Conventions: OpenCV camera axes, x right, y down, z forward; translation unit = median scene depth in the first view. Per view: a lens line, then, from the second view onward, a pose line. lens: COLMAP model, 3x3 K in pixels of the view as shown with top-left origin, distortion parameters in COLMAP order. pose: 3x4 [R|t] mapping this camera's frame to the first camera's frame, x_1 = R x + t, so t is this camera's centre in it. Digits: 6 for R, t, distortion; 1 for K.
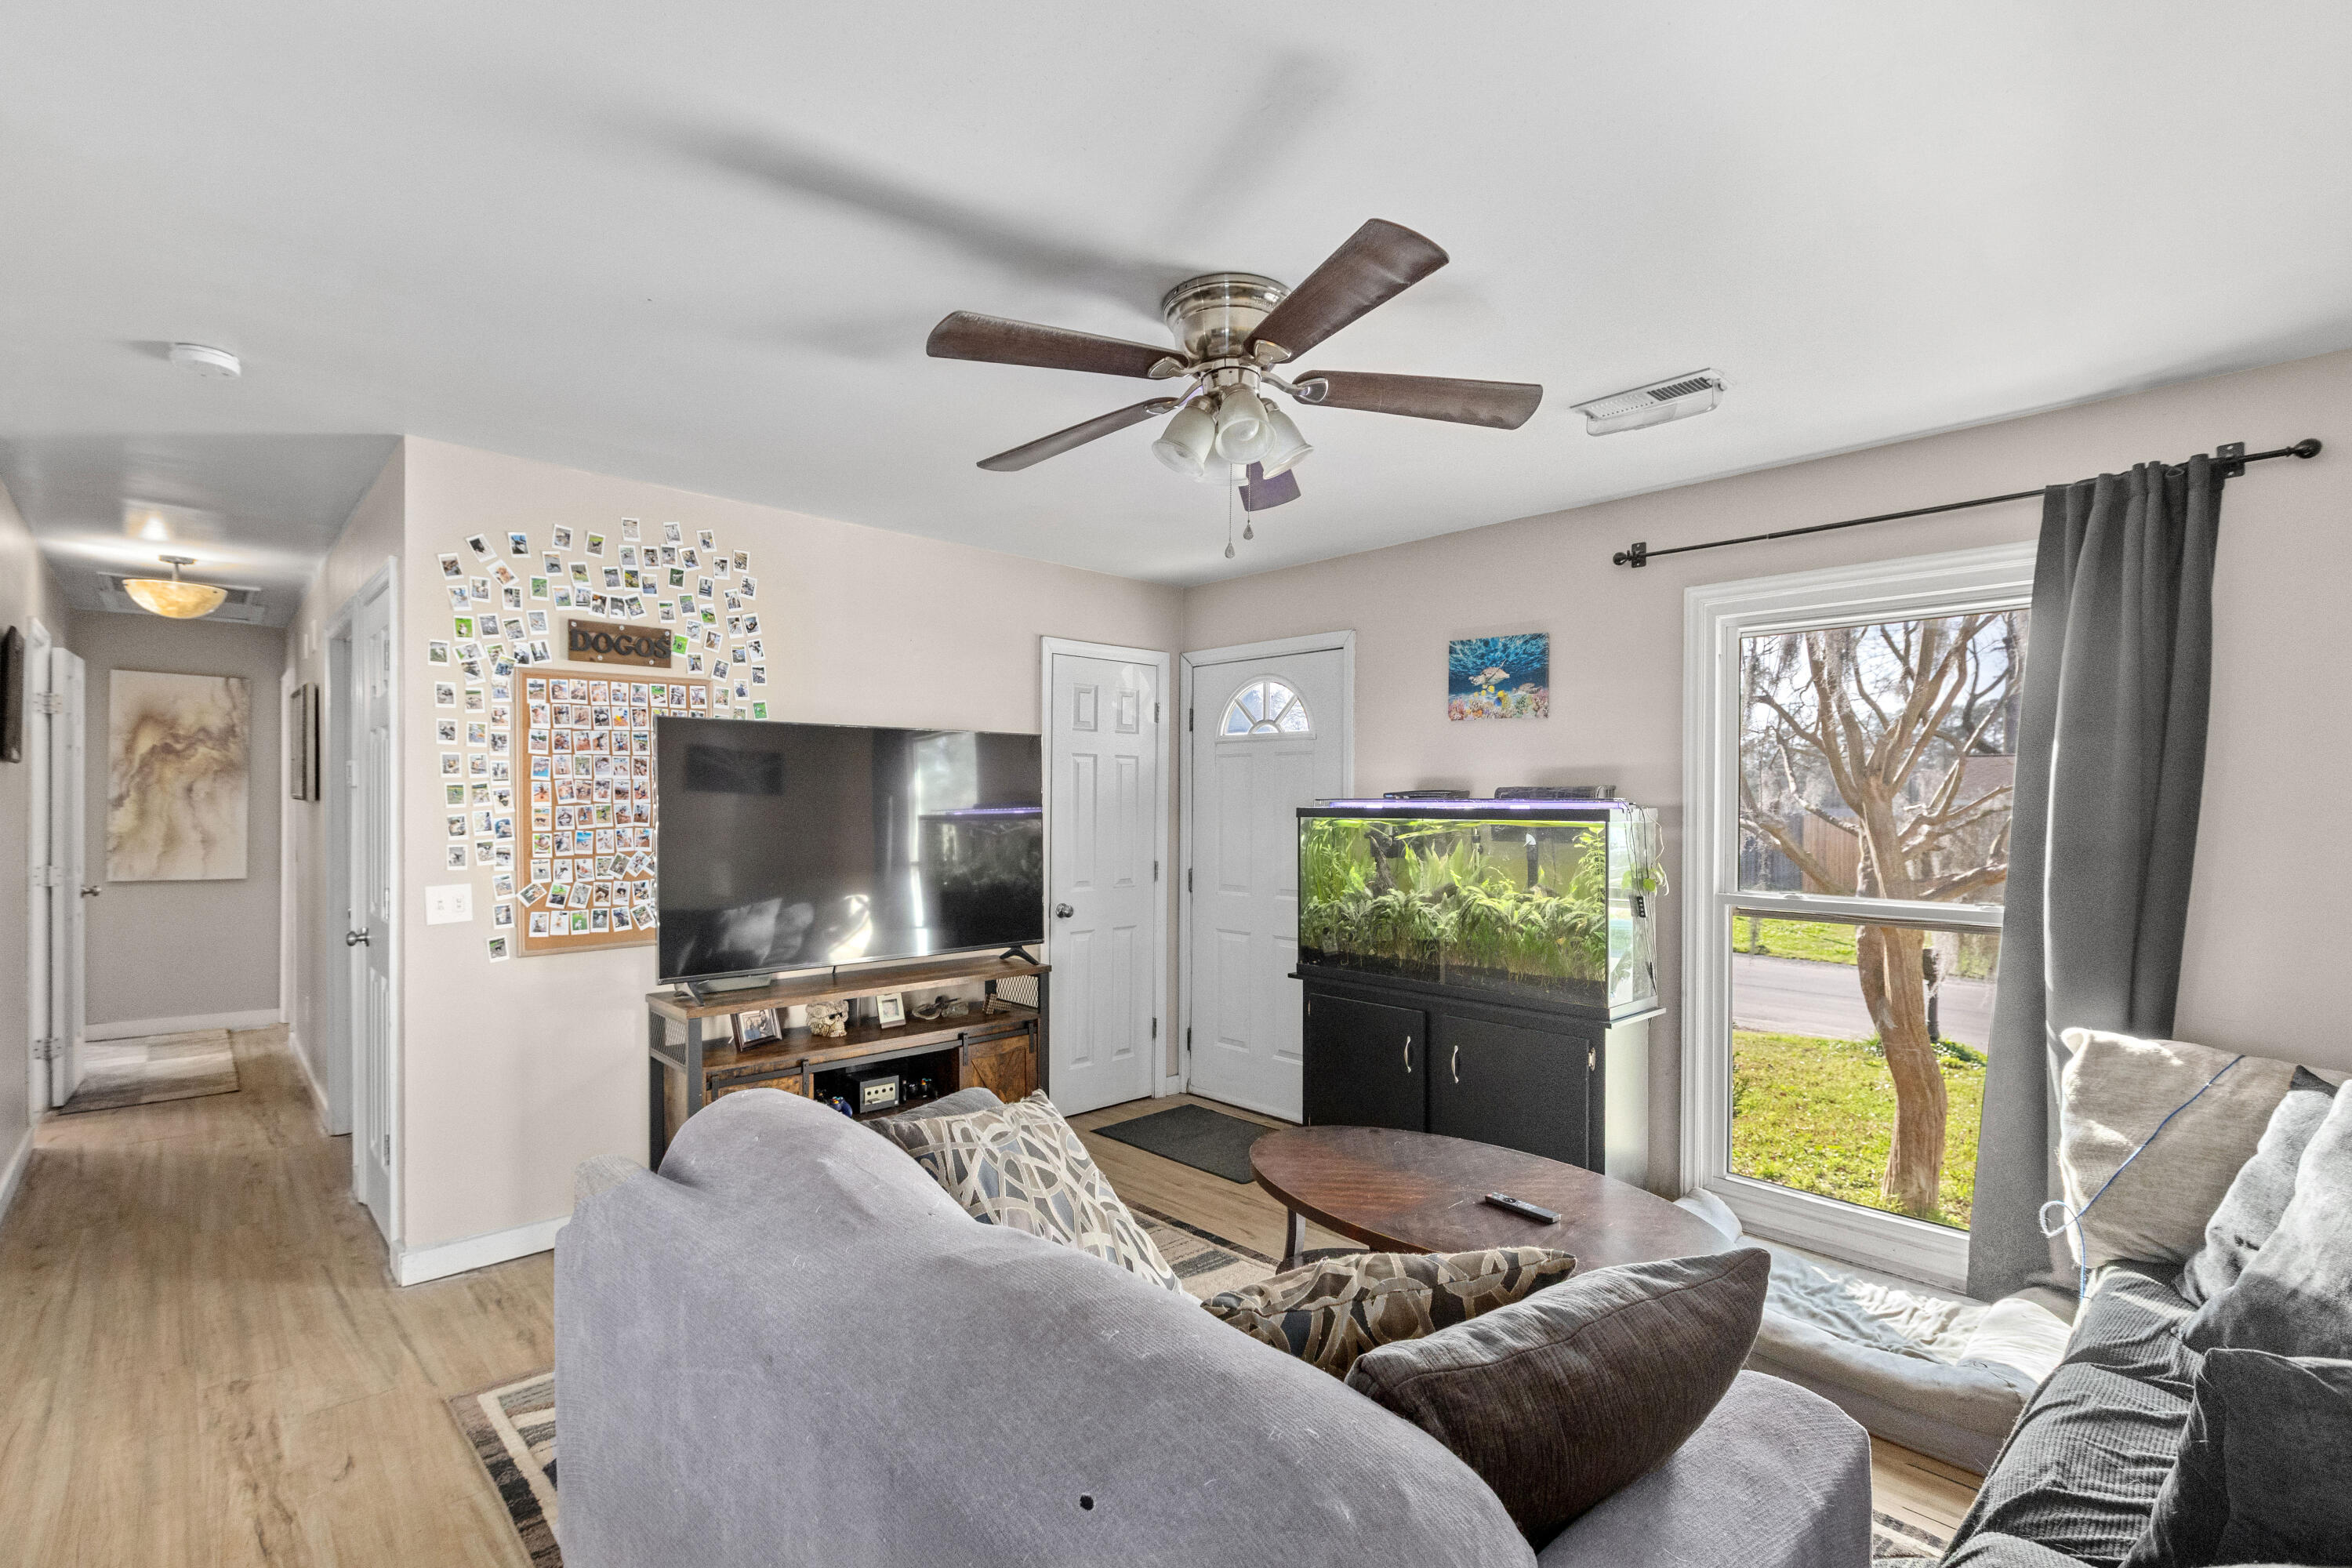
lens RADIAL K [[1088.7, 0, 1188.9], [0, 1088.7, 802.0], [0, 0, 1]] dist [0.002705, -0.000493]
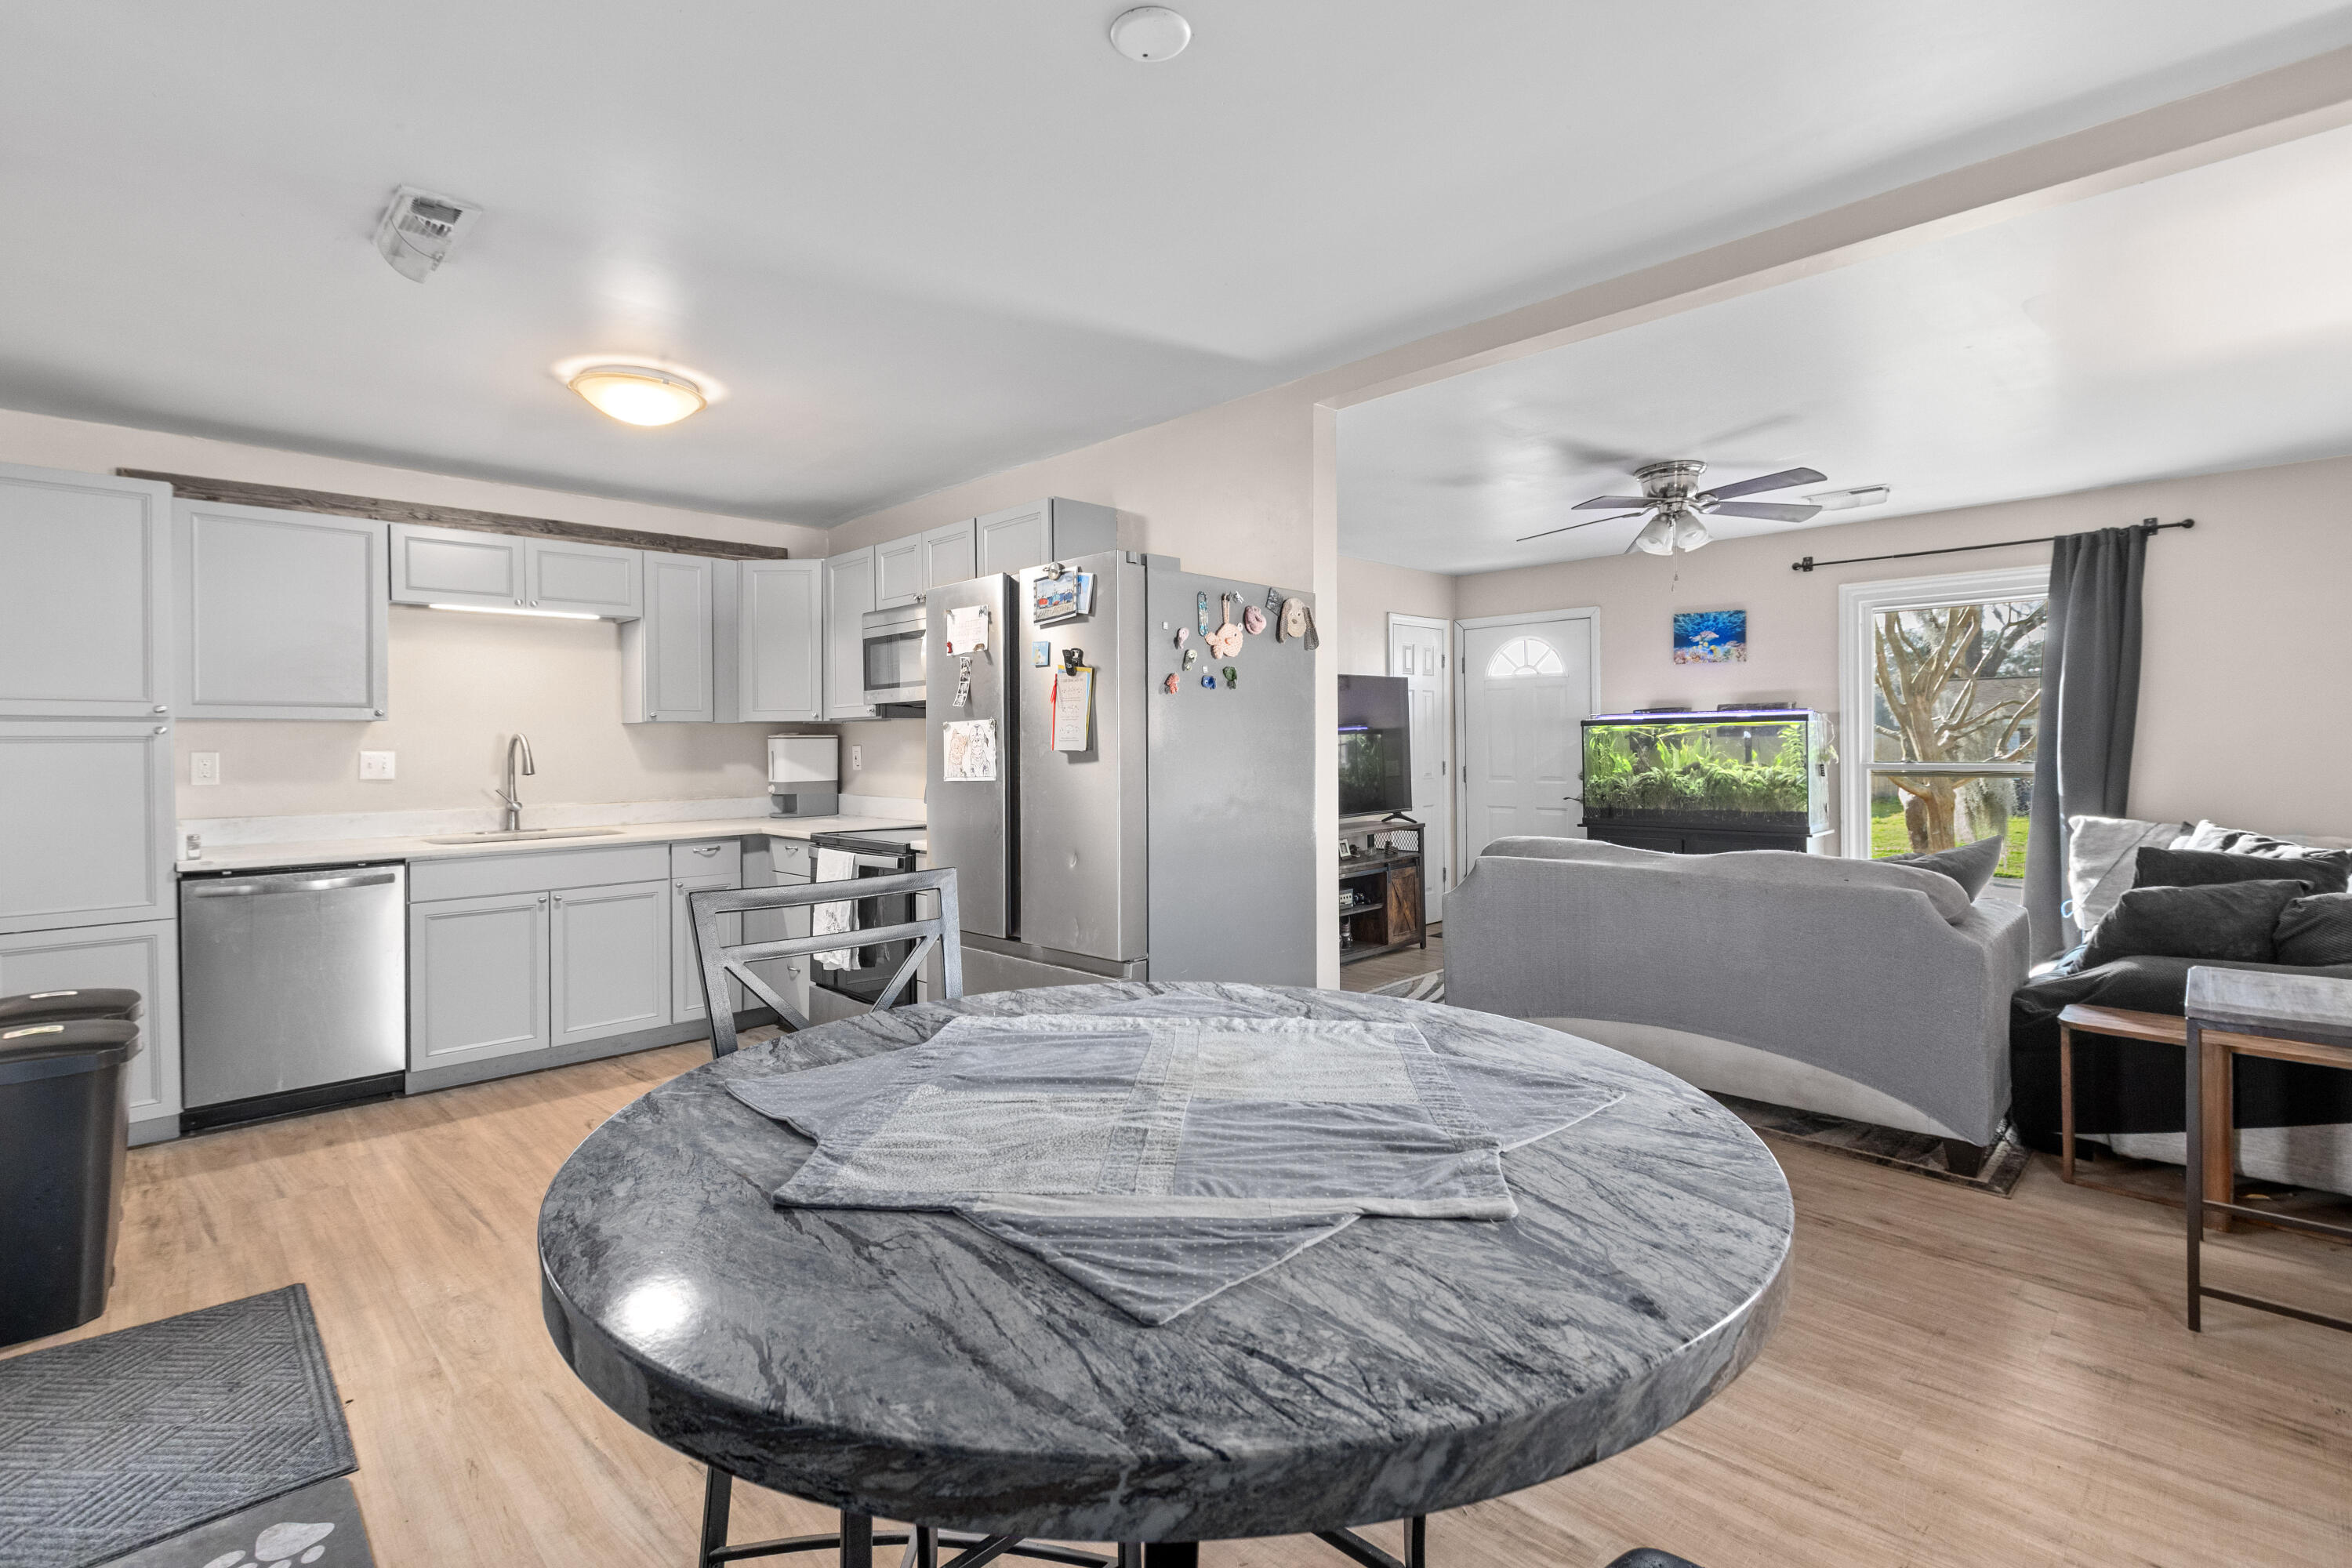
lens RADIAL K [[1081.6, 0, 1171.2], [0, 1081.6, 746.6], [0, 0, 1]] dist [0.003080, -0.000083]
pose [[0.999719, -0.019655, 0.013282, -0.619554], [0.019577, 0.999791, 0.005973, 0.026376], [-0.013397, -0.005712, 0.999894, -0.685081]]
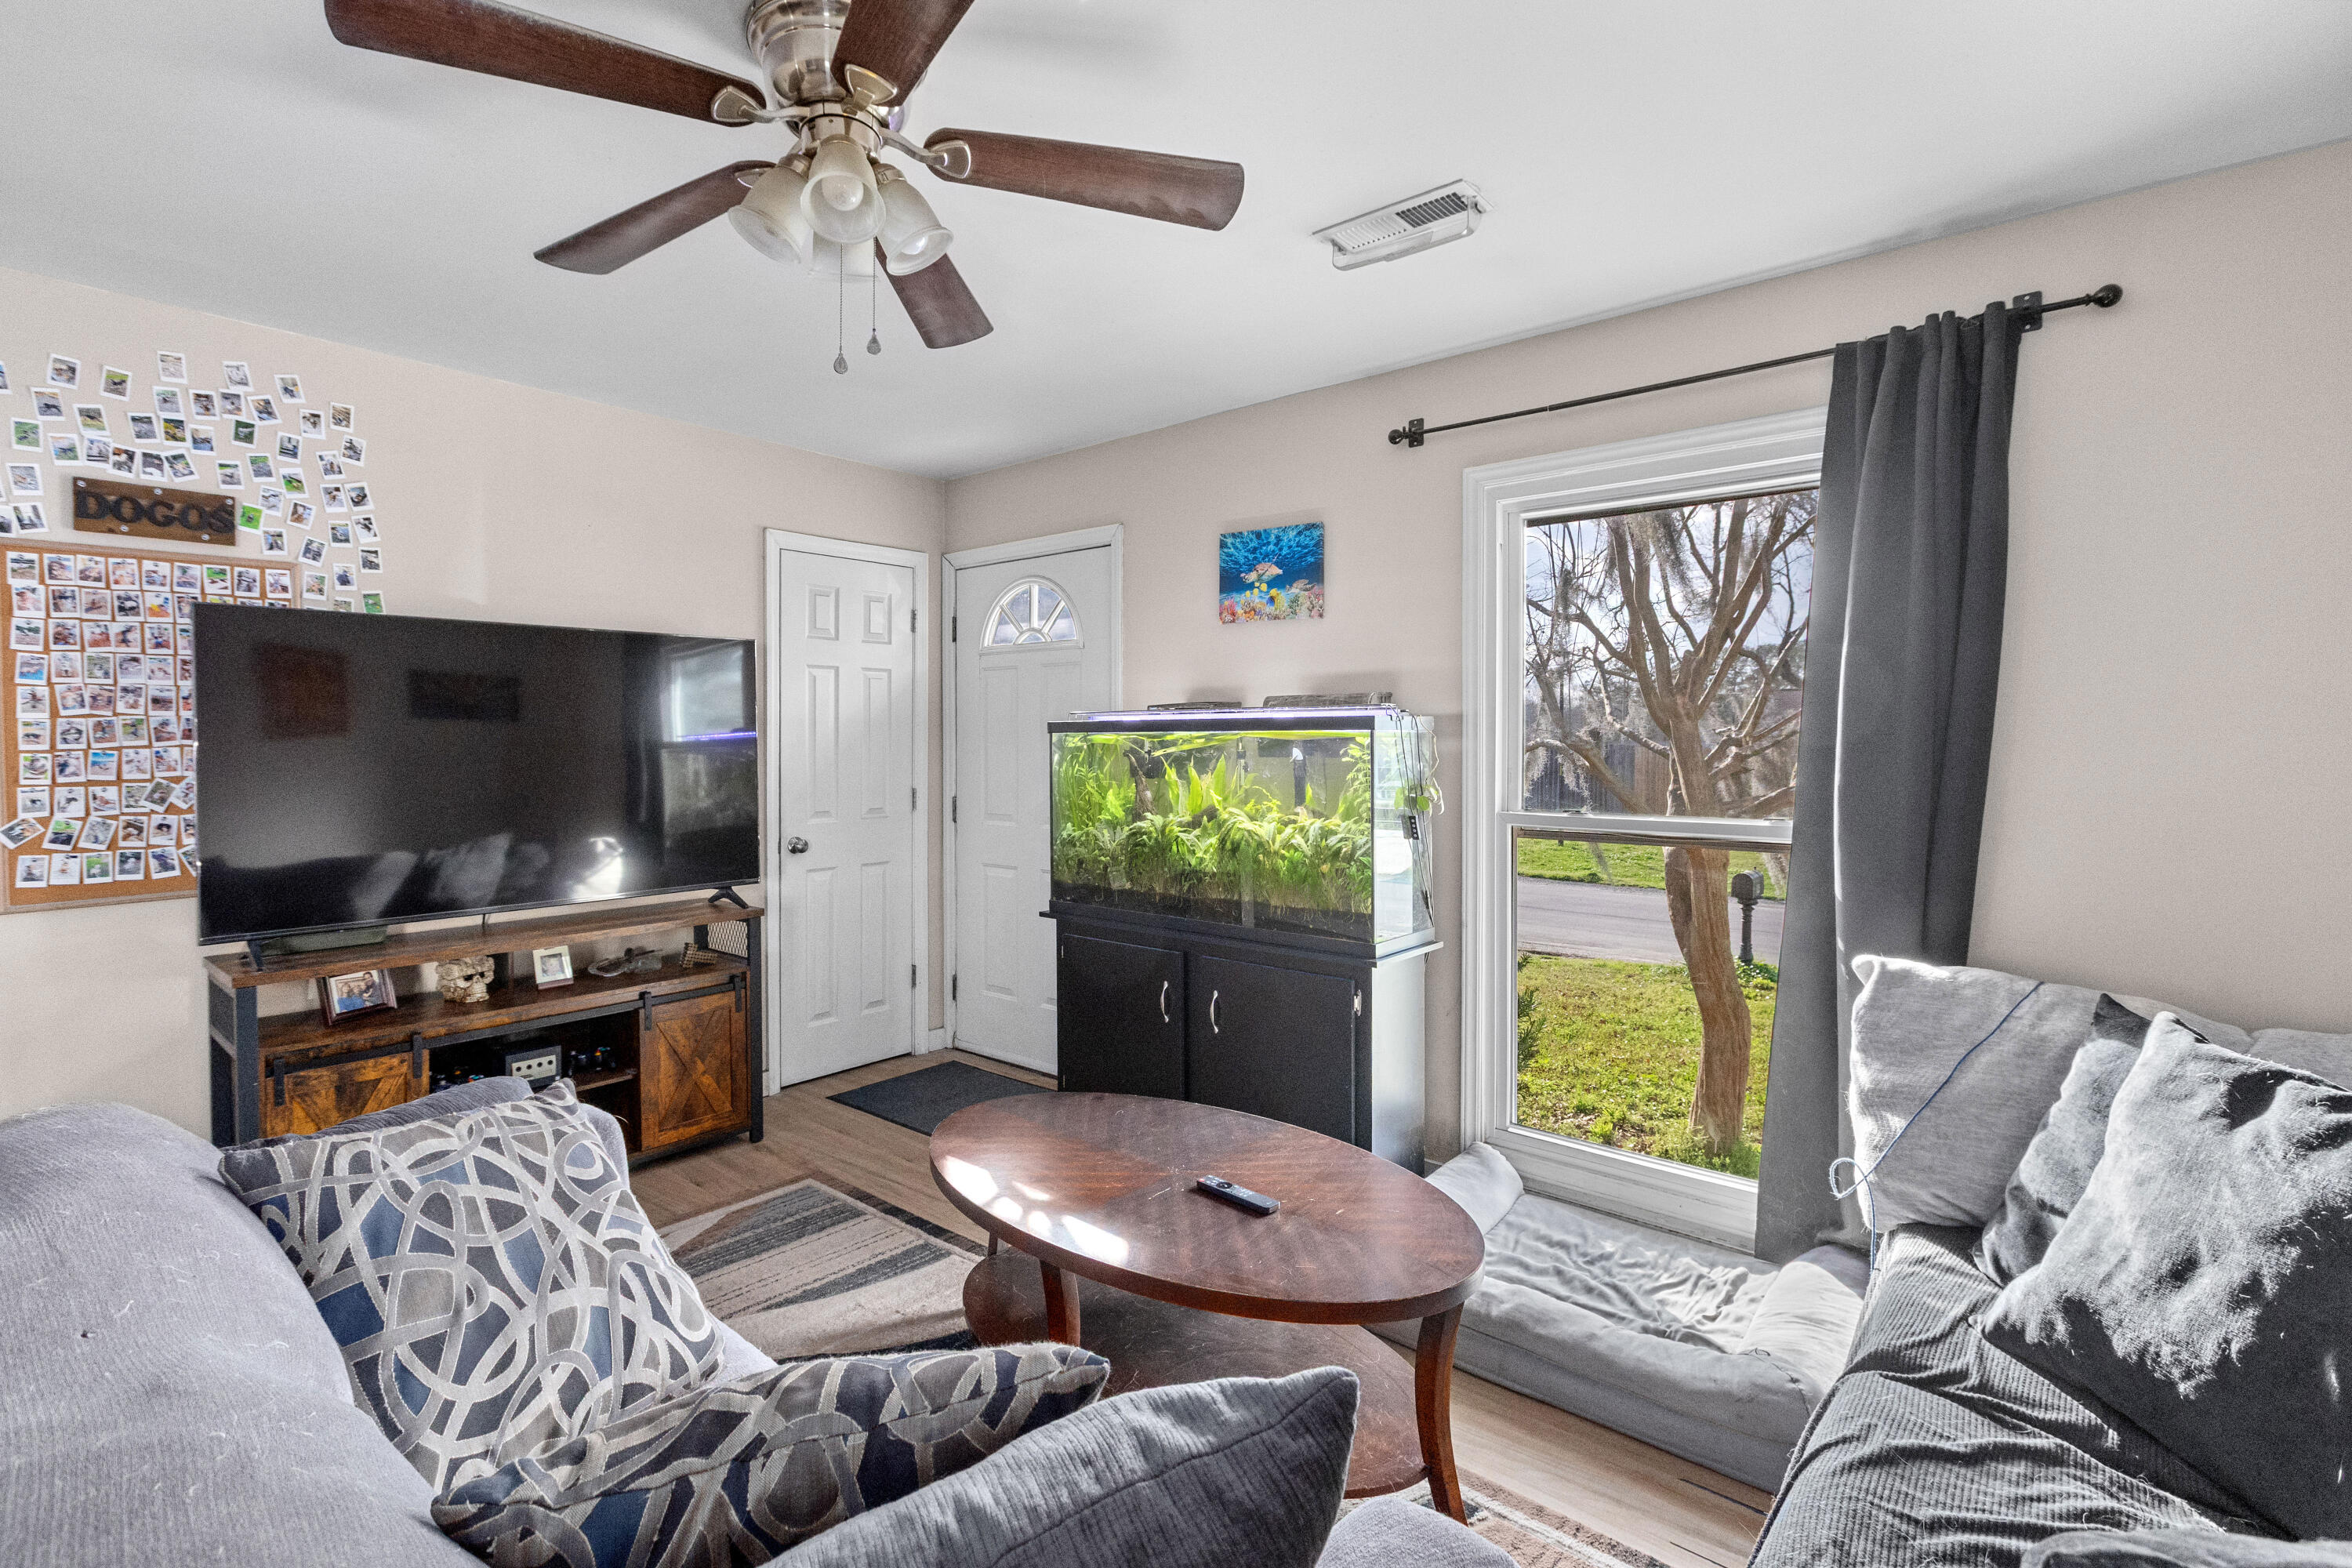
lens RADIAL K [[1092.3, 0, 1172.8], [0, 1092.3, 747.3], [0, 0, 1]] dist [0.001042, 0.000837]
pose [[0.993977, -0.006225, 0.109416, 0.121248], [0.005428, 0.999957, 0.007585, 0.022742], [-0.109458, -0.006946, 0.993967, 0.139816]]
